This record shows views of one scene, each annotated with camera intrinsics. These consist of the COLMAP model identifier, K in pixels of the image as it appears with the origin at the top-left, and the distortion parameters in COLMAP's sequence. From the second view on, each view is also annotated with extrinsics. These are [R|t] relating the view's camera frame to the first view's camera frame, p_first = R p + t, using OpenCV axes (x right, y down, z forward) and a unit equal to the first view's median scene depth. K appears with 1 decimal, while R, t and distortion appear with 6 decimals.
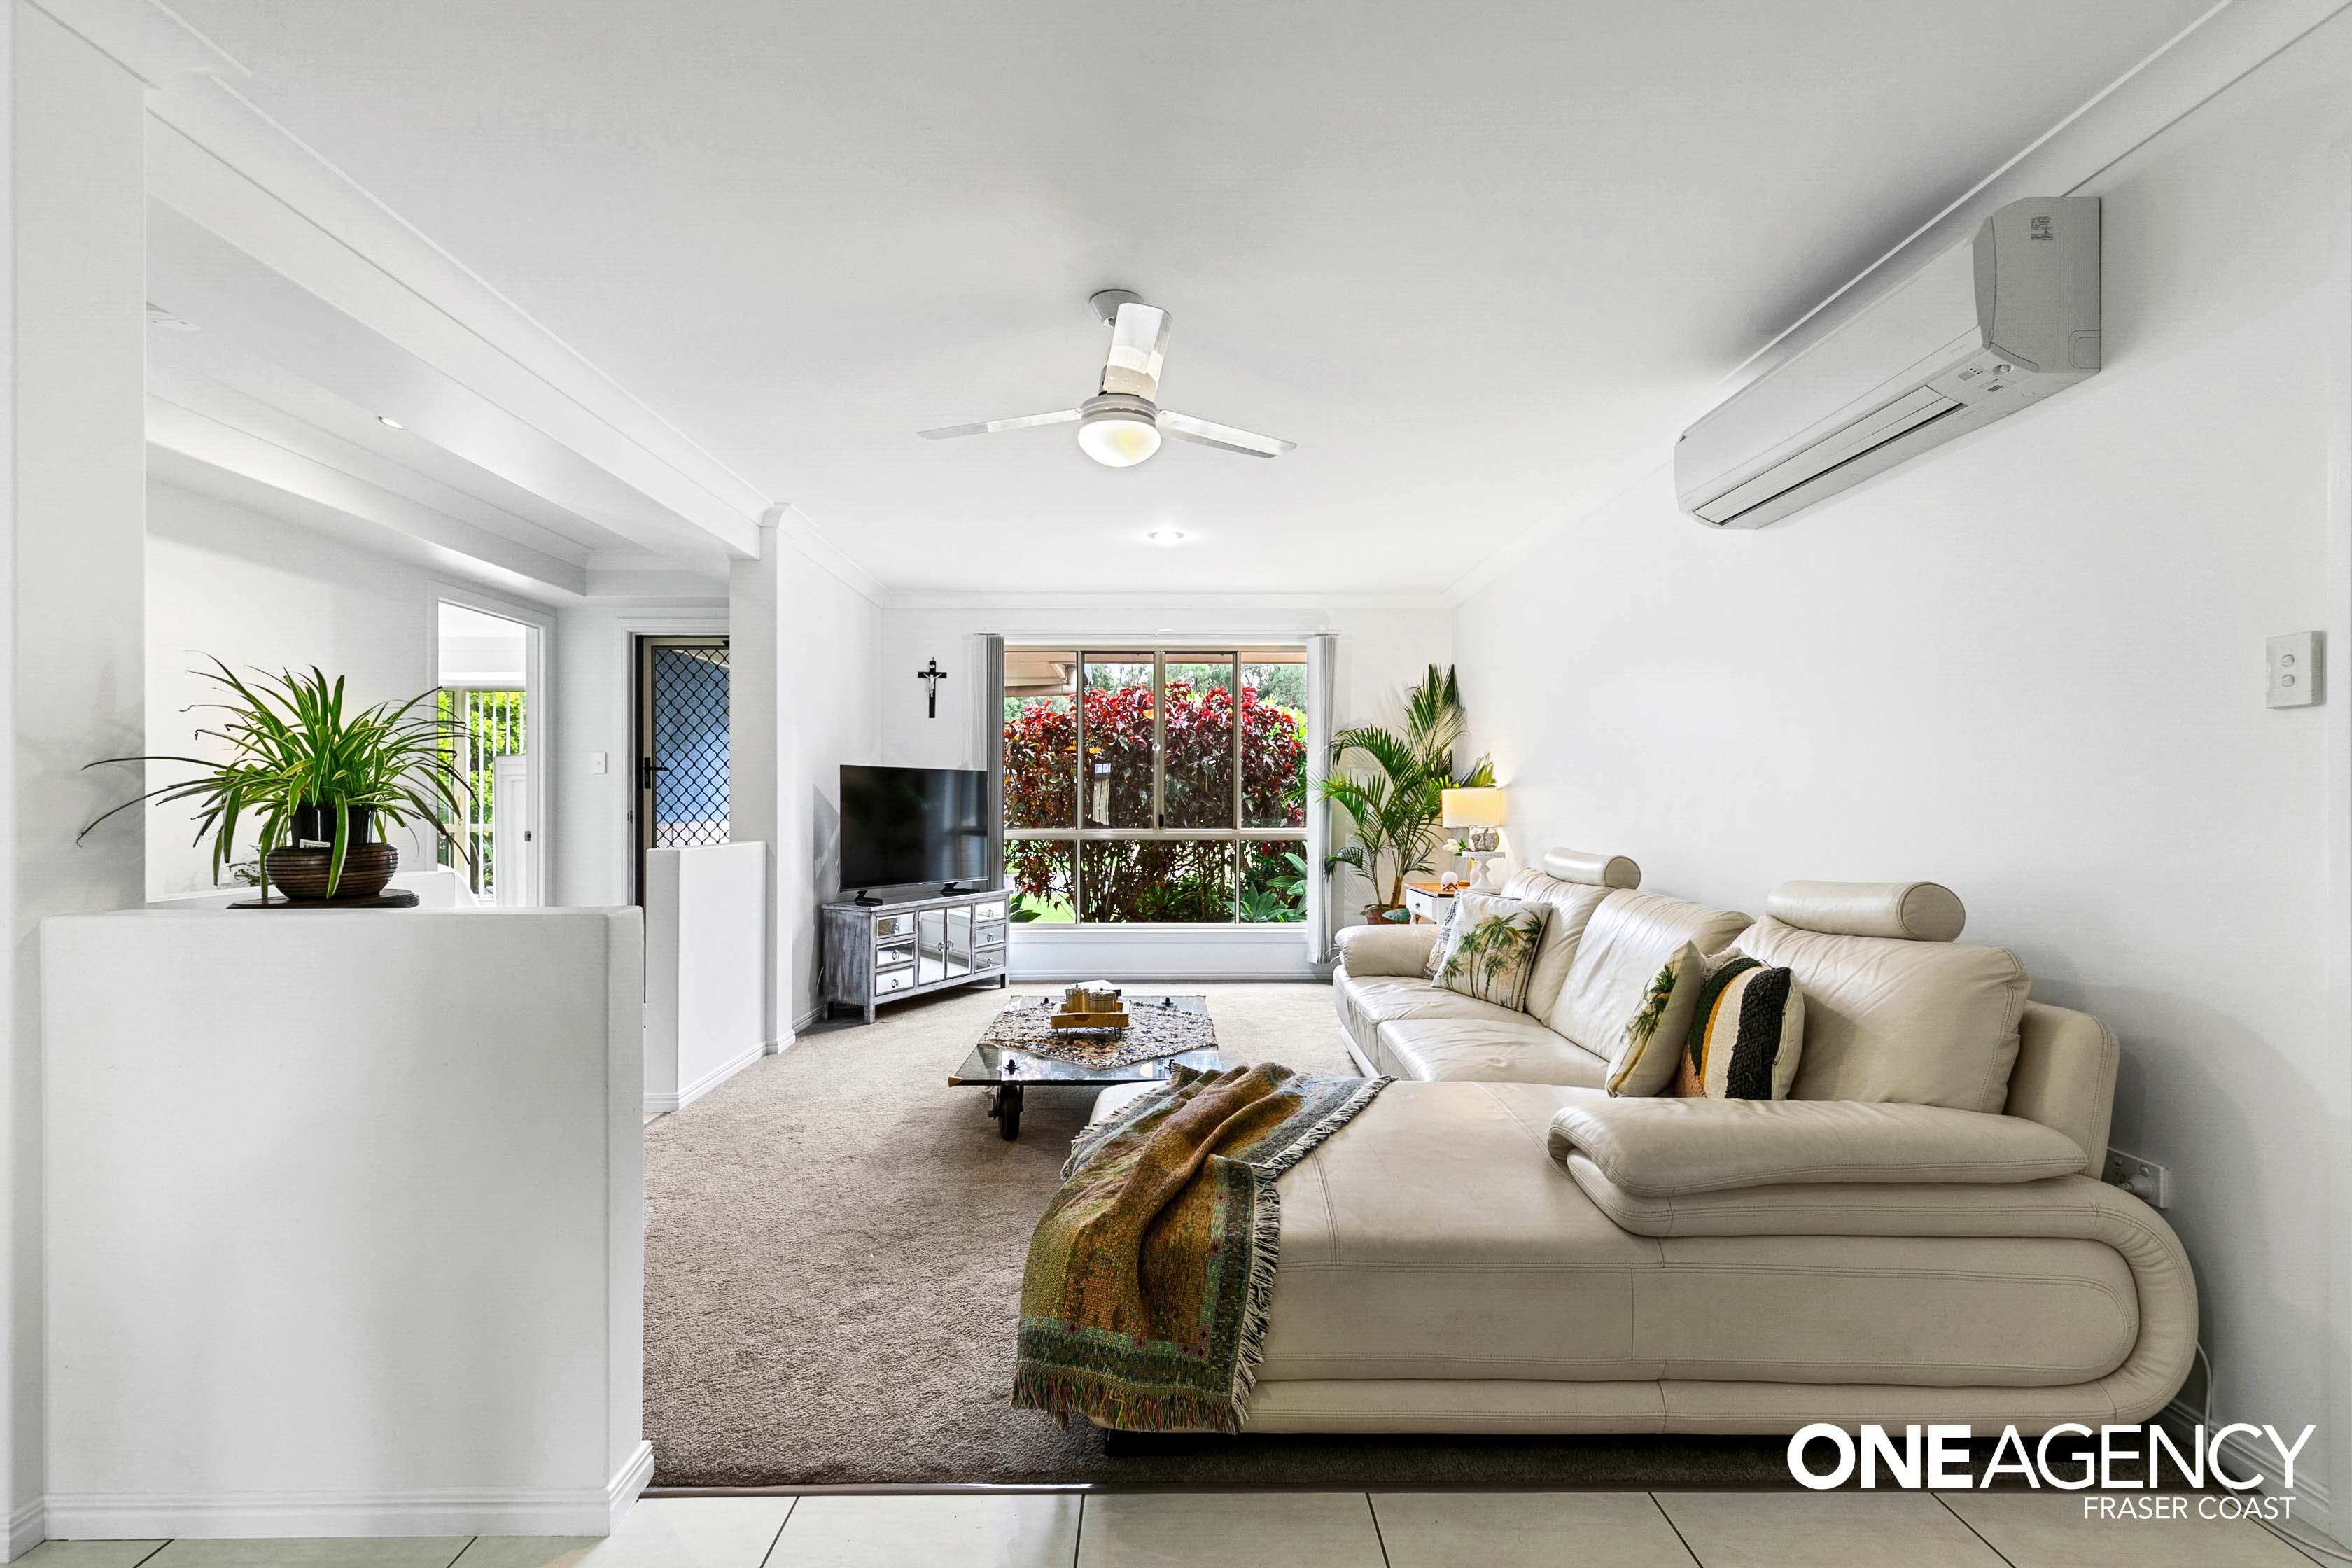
lens RADIAL K [[1064.3, 0, 1178.8], [0, 1064.3, 806.3], [0, 0, 1]] dist [-0.000699, -0.000053]
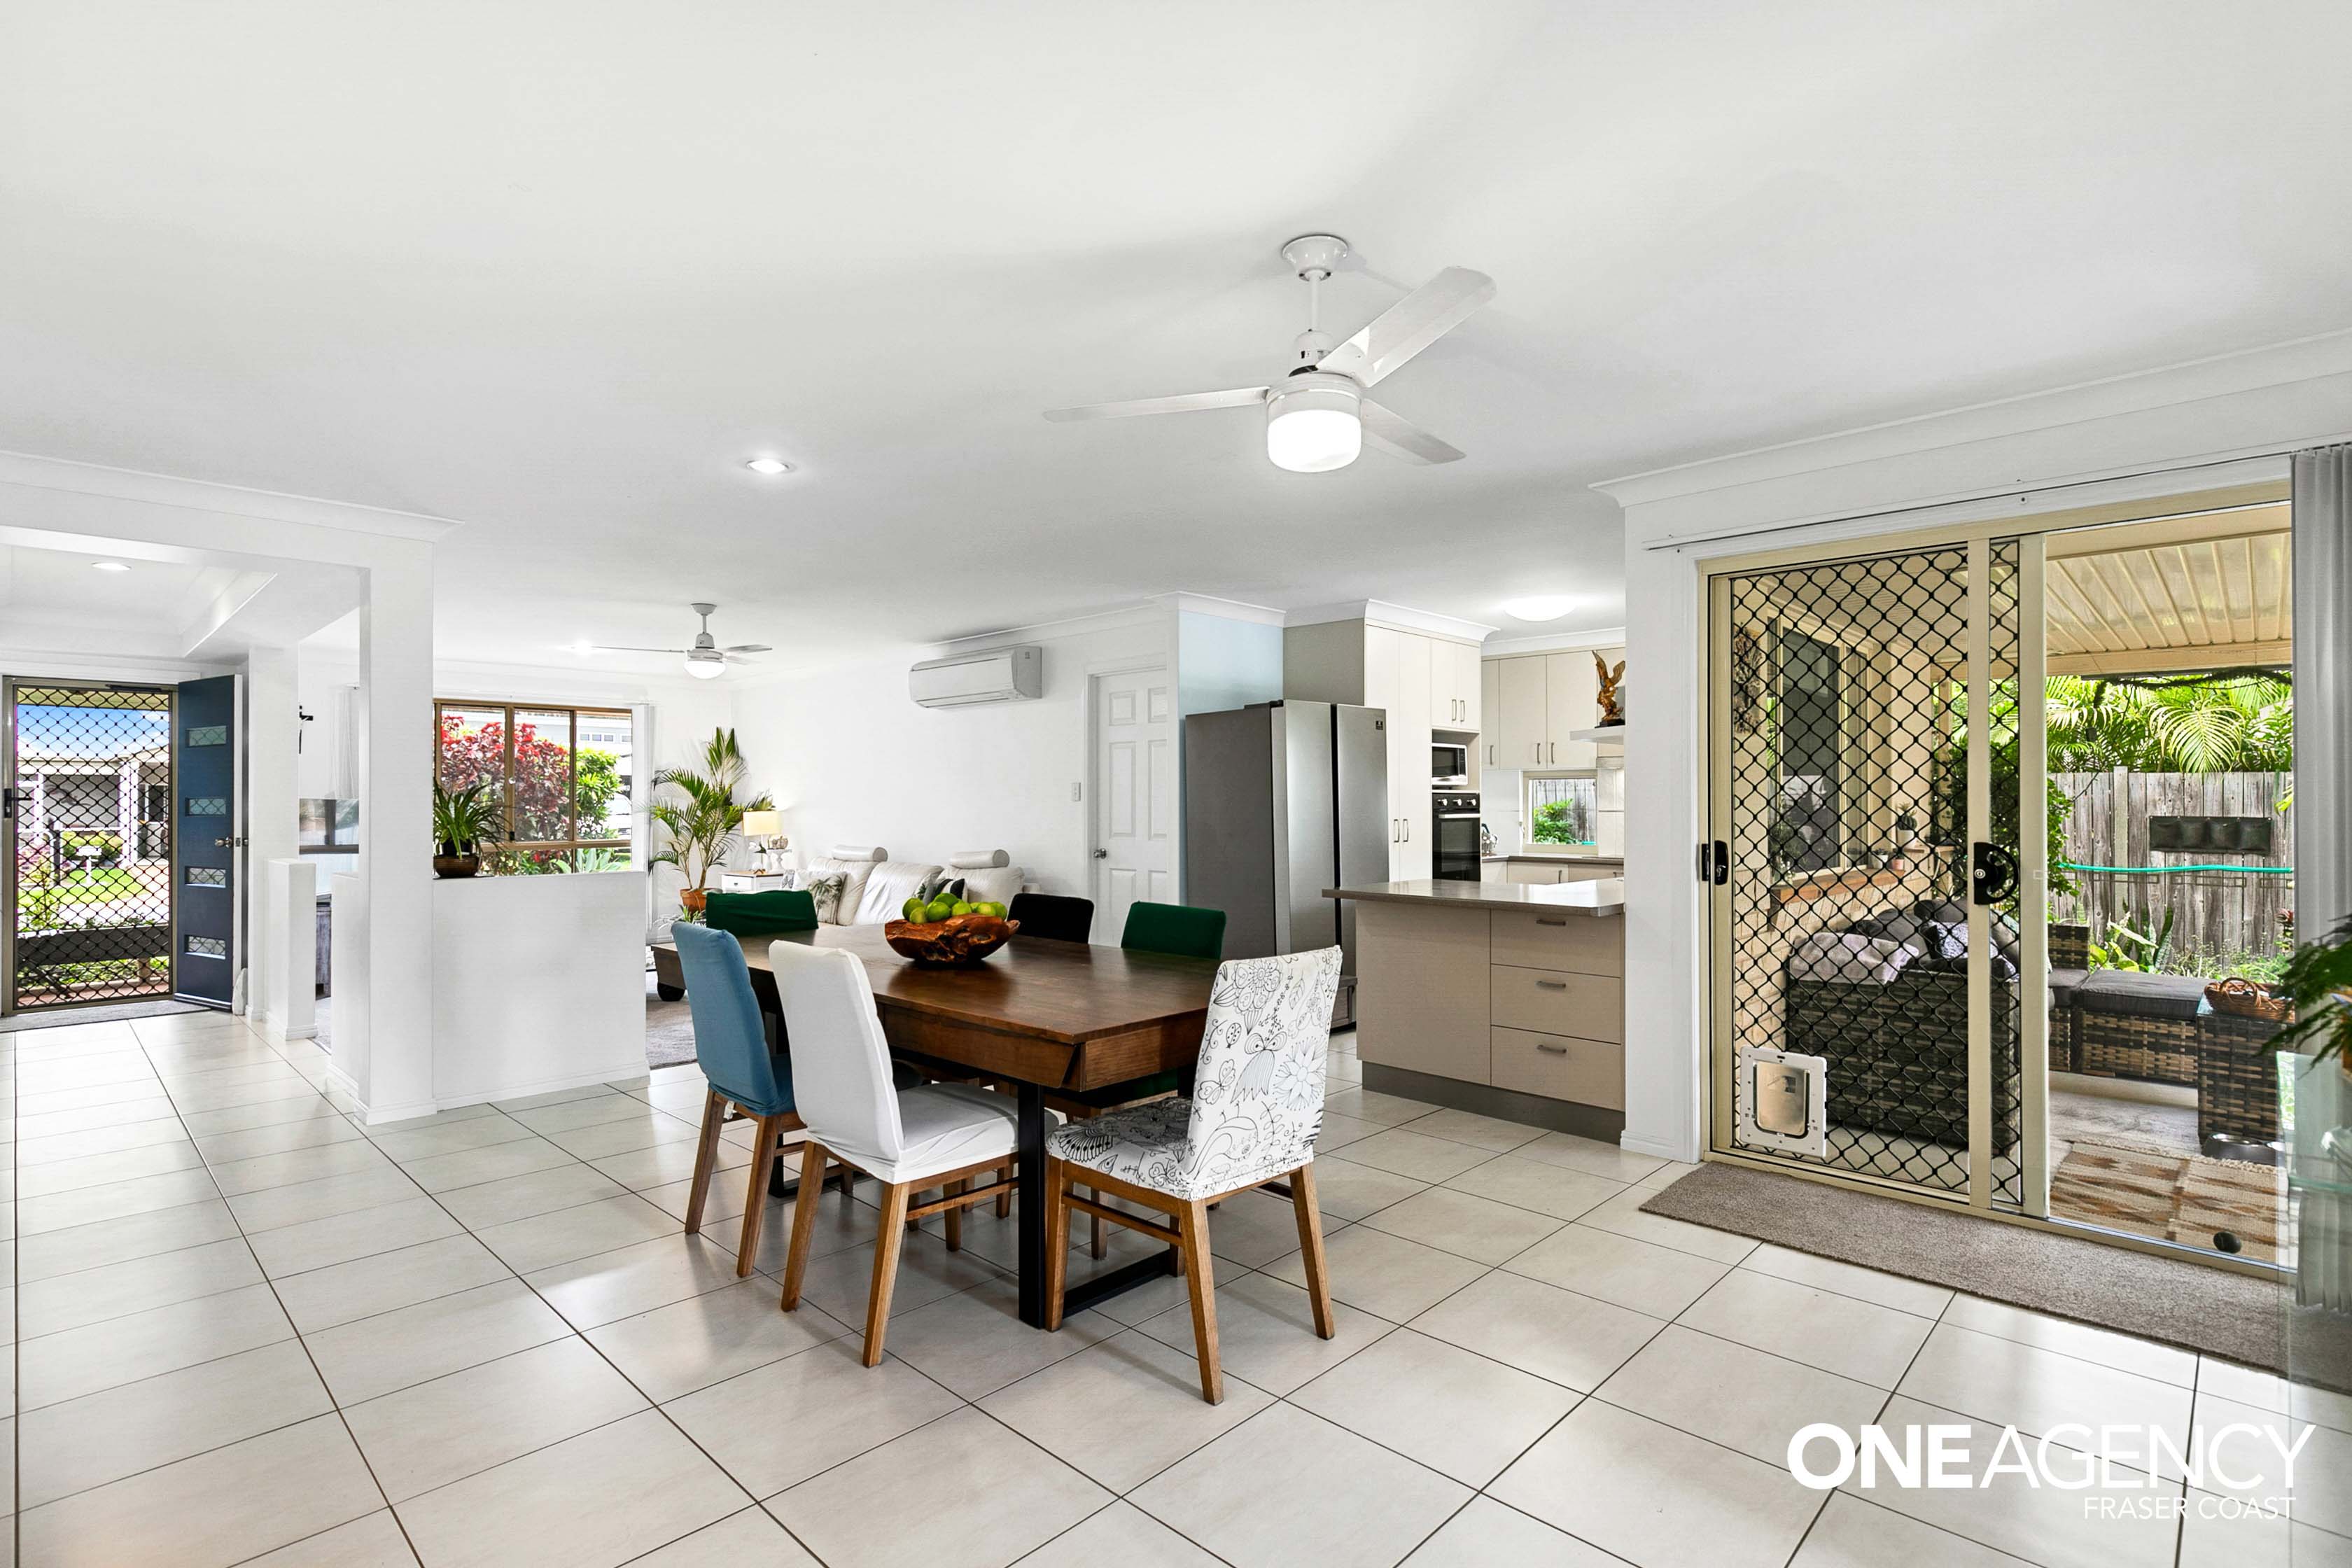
lens RADIAL K [[1121.4, 0, 1174.6], [0, 1121.4, 797.8], [0, 0, 1]] dist [0.002314, 0.000156]
pose [[0.707525, -0.000680, 0.706688, -0.733669], [0.006739, 0.999961, -0.005785, -0.034774], [-0.706656, 0.008855, 0.707501, -0.987088]]
